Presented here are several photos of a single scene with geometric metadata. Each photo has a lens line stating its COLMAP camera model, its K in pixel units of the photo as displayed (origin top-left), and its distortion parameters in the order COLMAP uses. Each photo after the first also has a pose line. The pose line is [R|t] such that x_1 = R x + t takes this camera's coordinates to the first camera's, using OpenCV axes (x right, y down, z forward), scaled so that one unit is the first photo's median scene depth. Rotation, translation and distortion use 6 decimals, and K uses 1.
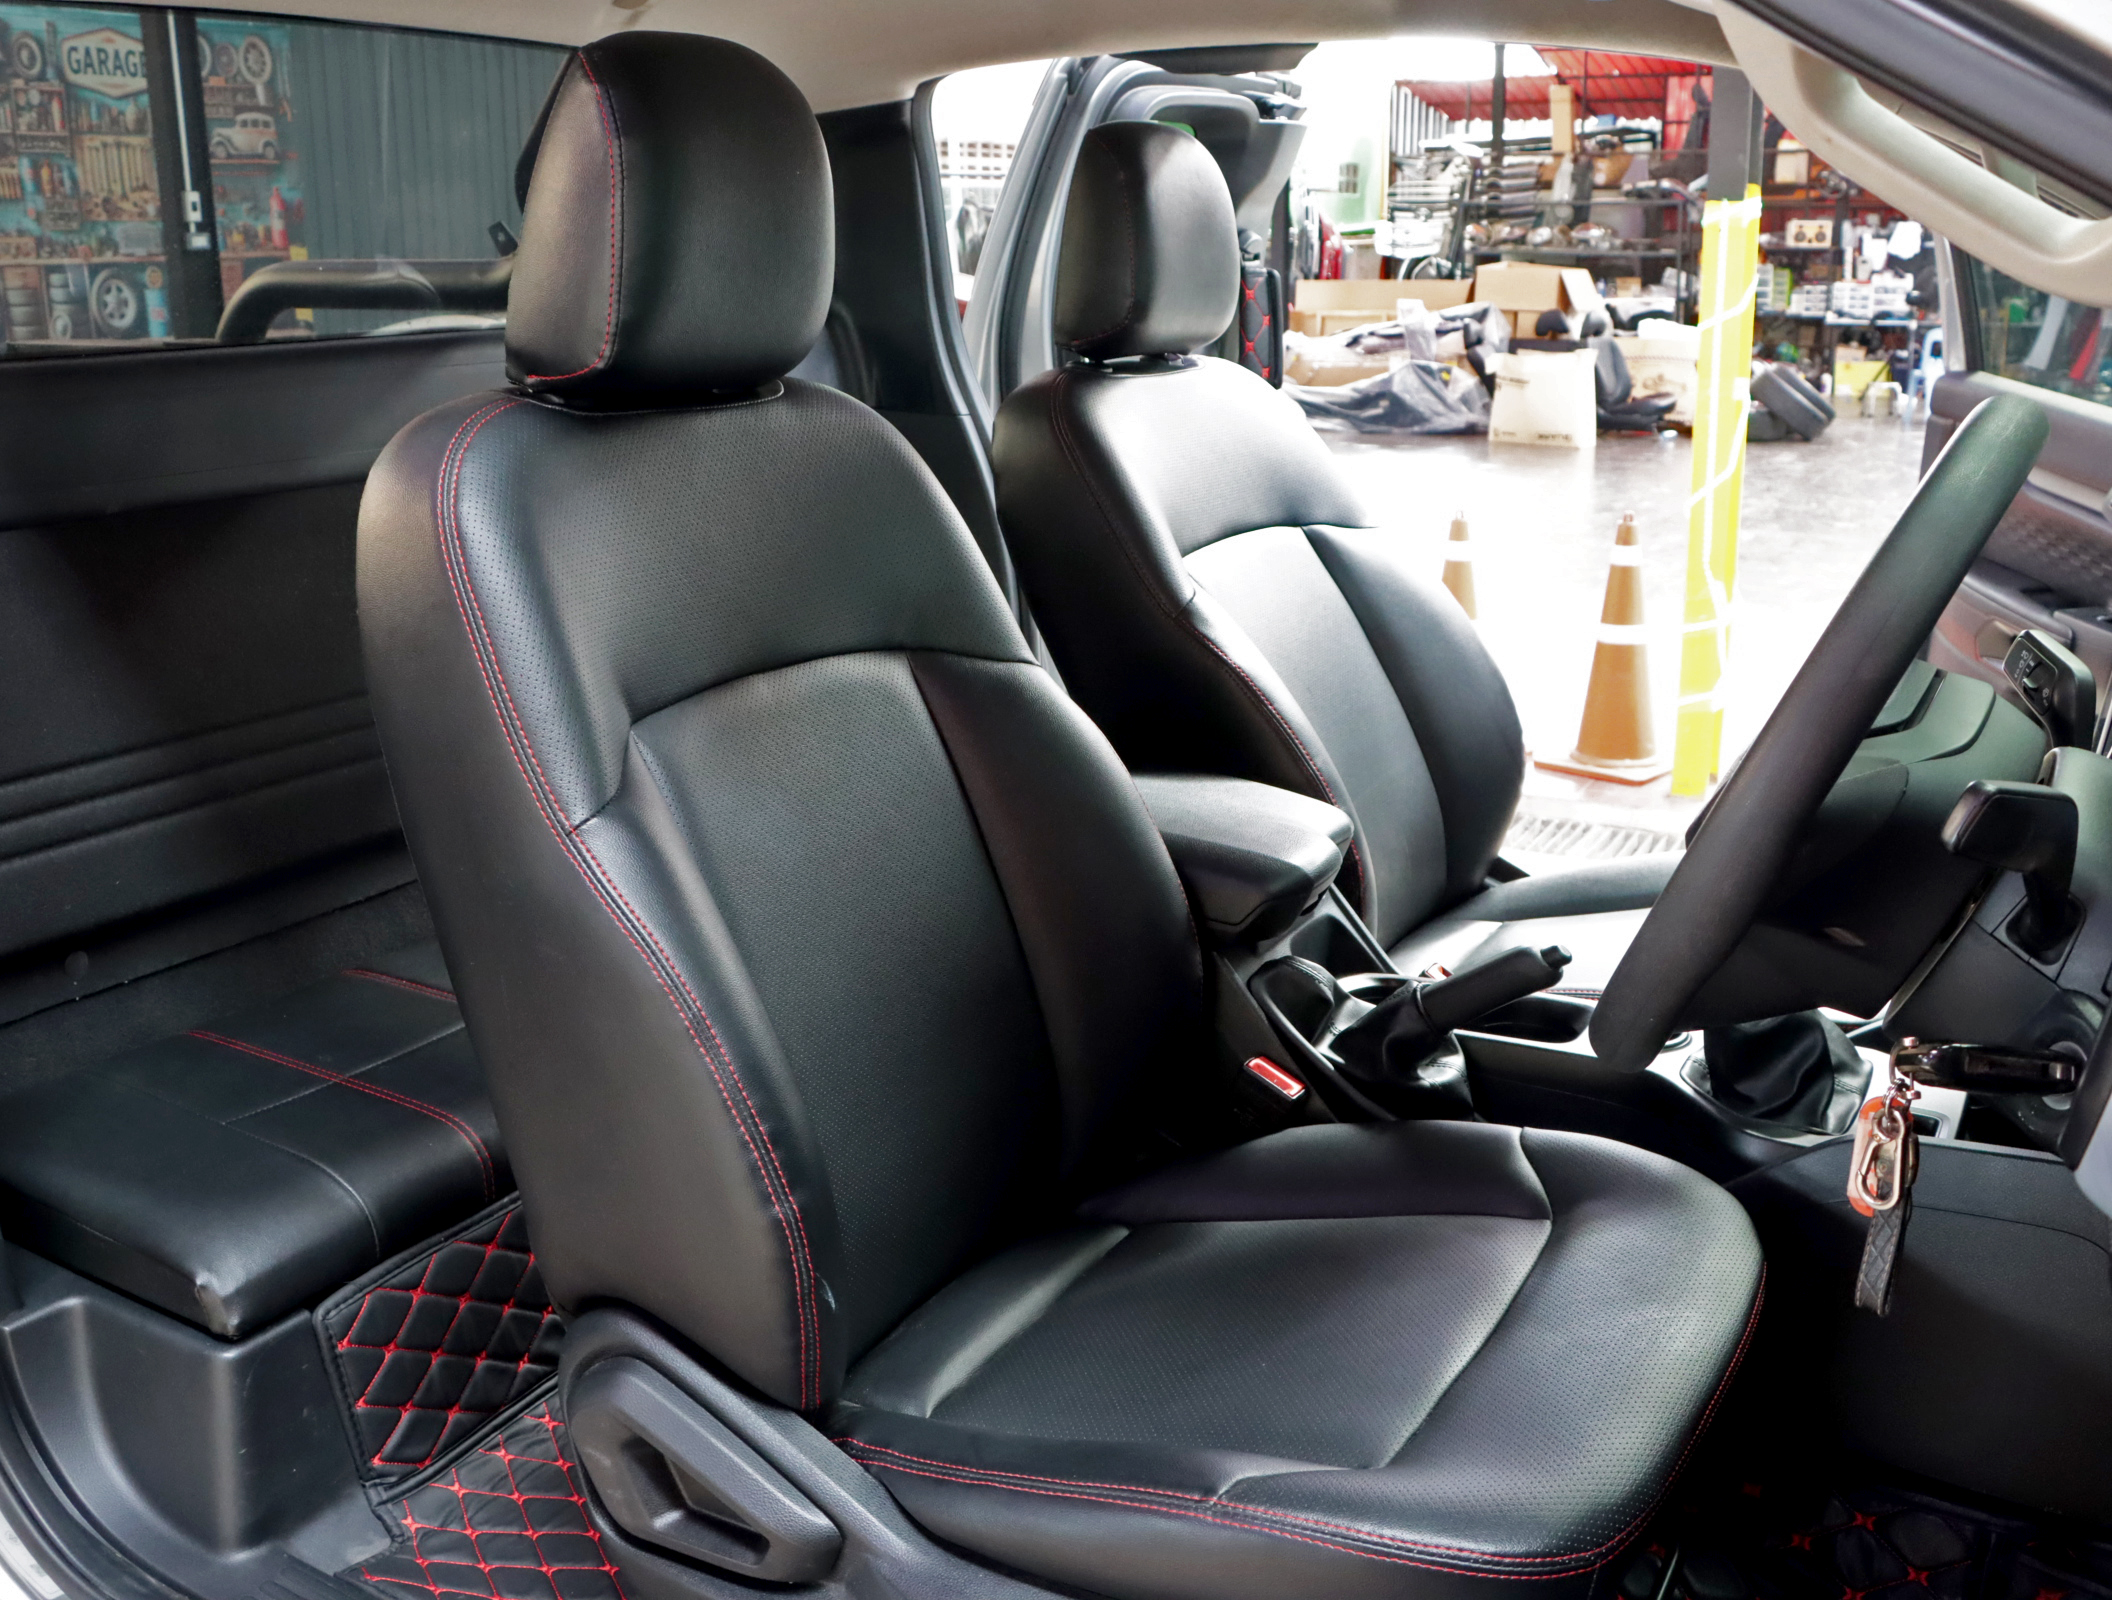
lens RADIAL K [[2004.3, 0, 1058.0], [0, 2004.3, 811.2], [0, 0, 1]] dist [-0.120936, 0.000000]
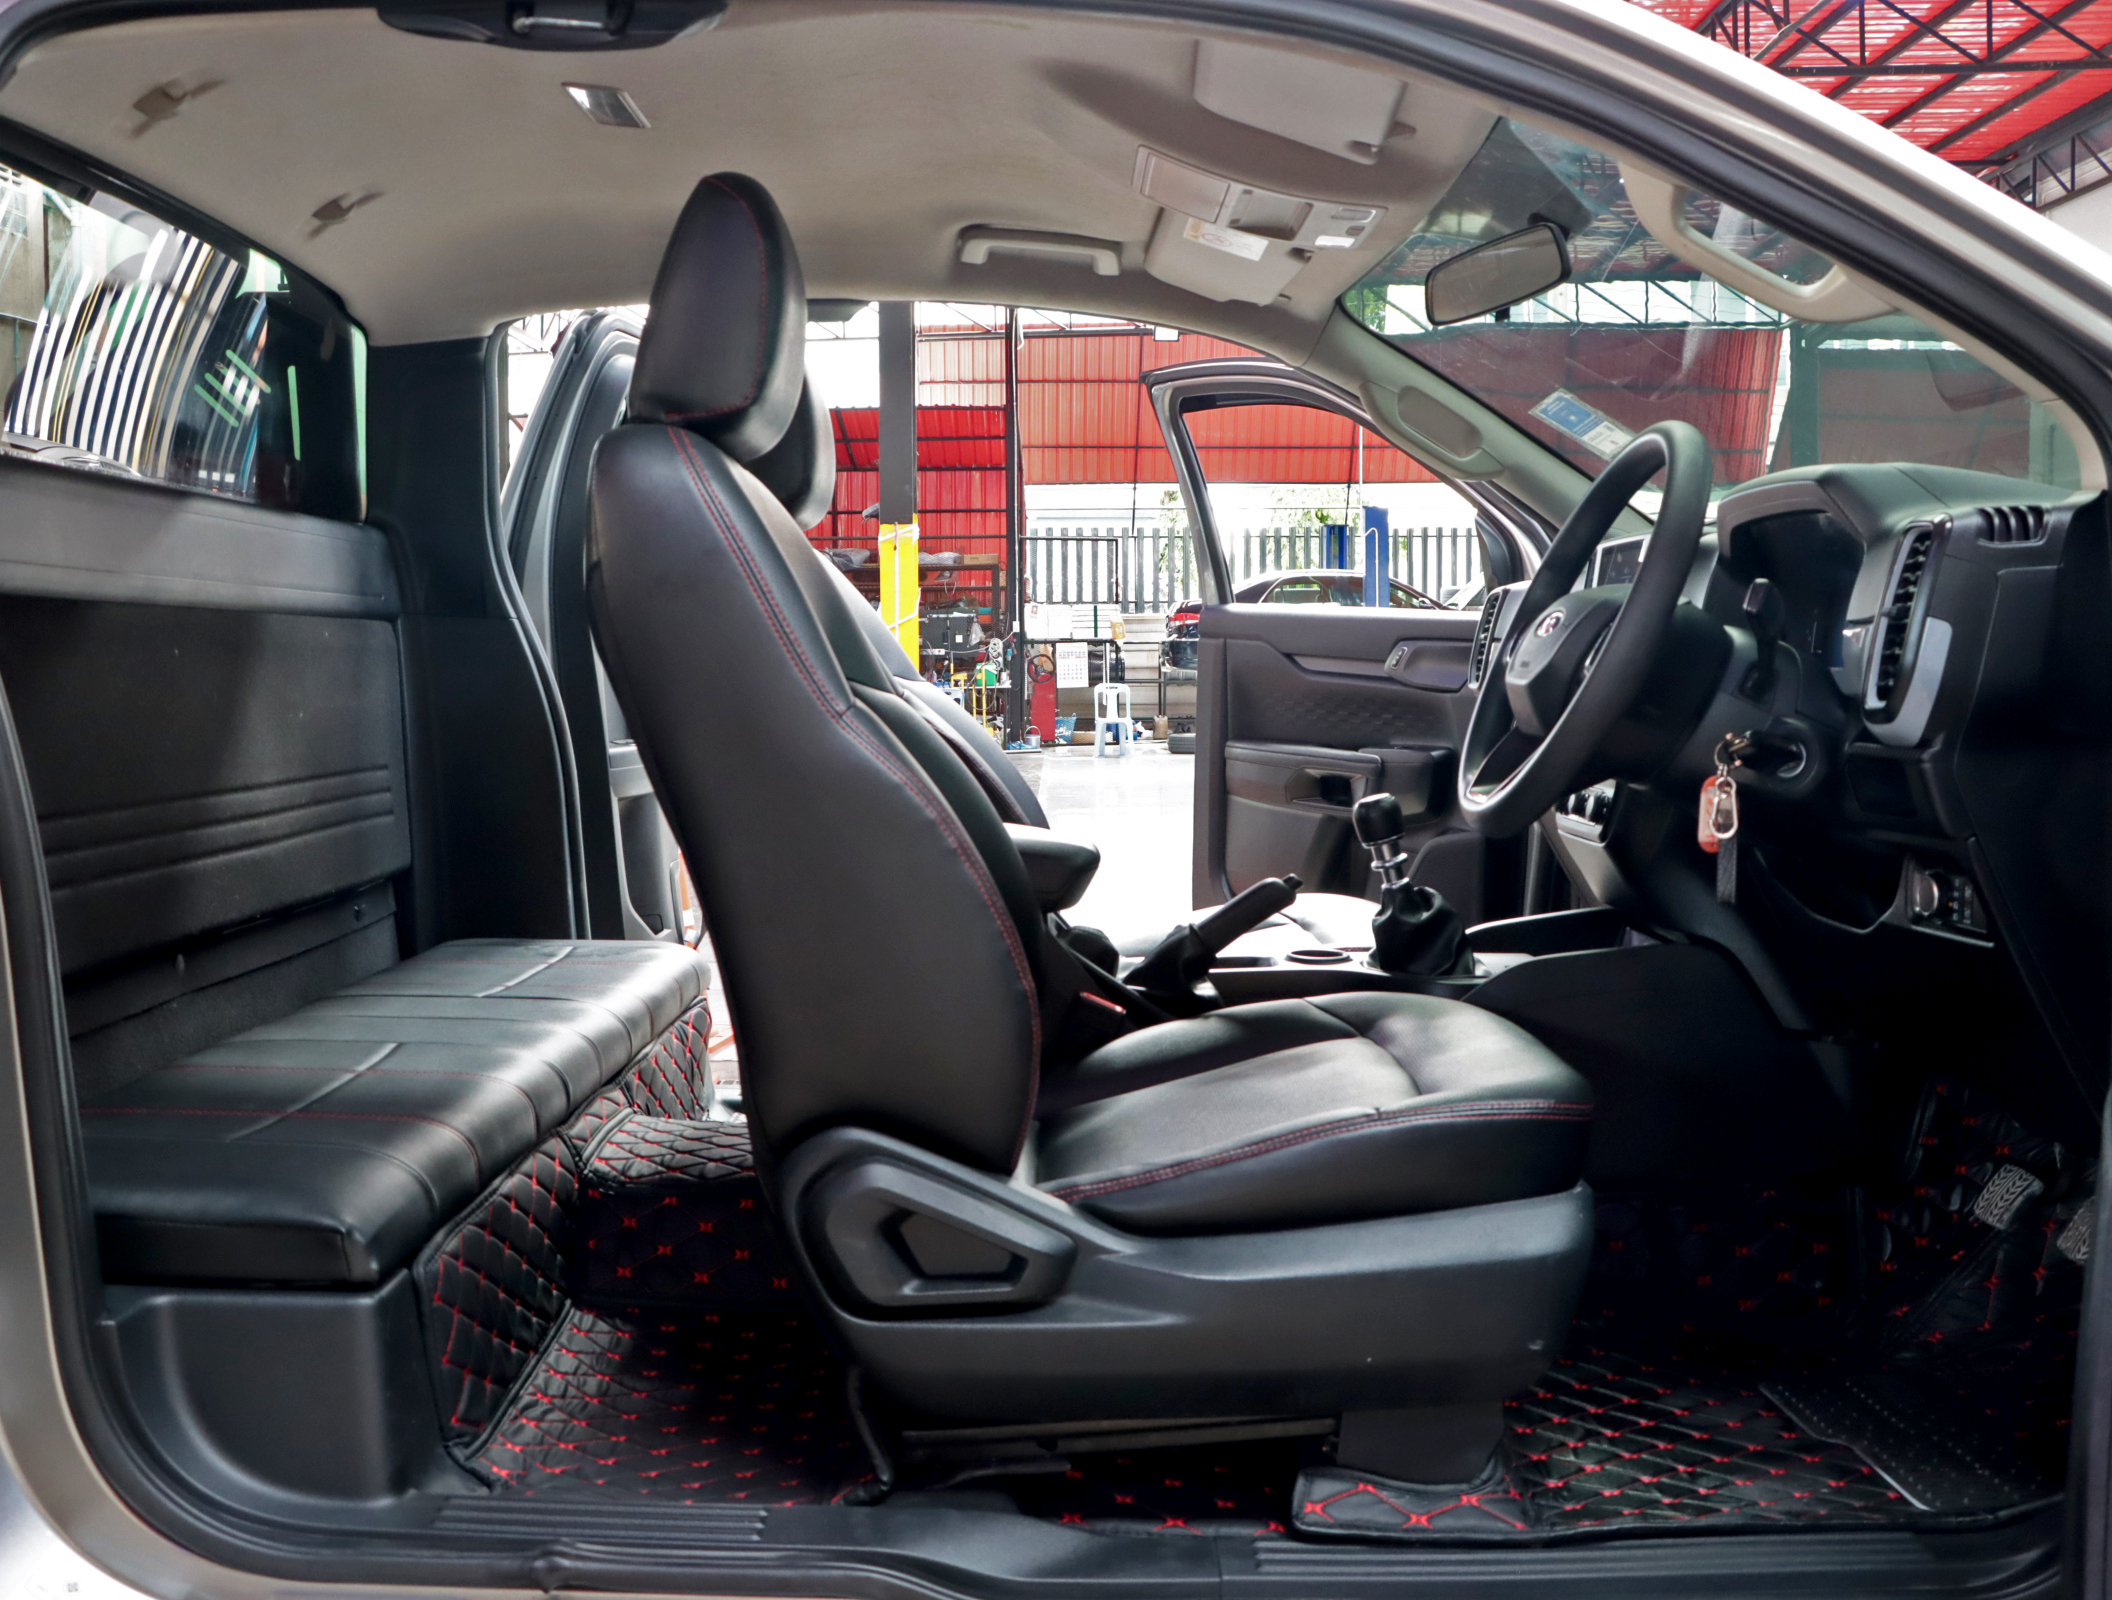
lens RADIAL K [[2004.3, 0, 1055.1], [0, 2004.3, 796.5], [0, 0, 1]] dist [-0.120936, 0.000000]
pose [[0.862112, -0.035668, 0.505461, -0.590794], [0.141525, 0.974772, -0.172600, 0.231570], [-0.486553, 0.220336, 0.845410, -0.129813]]
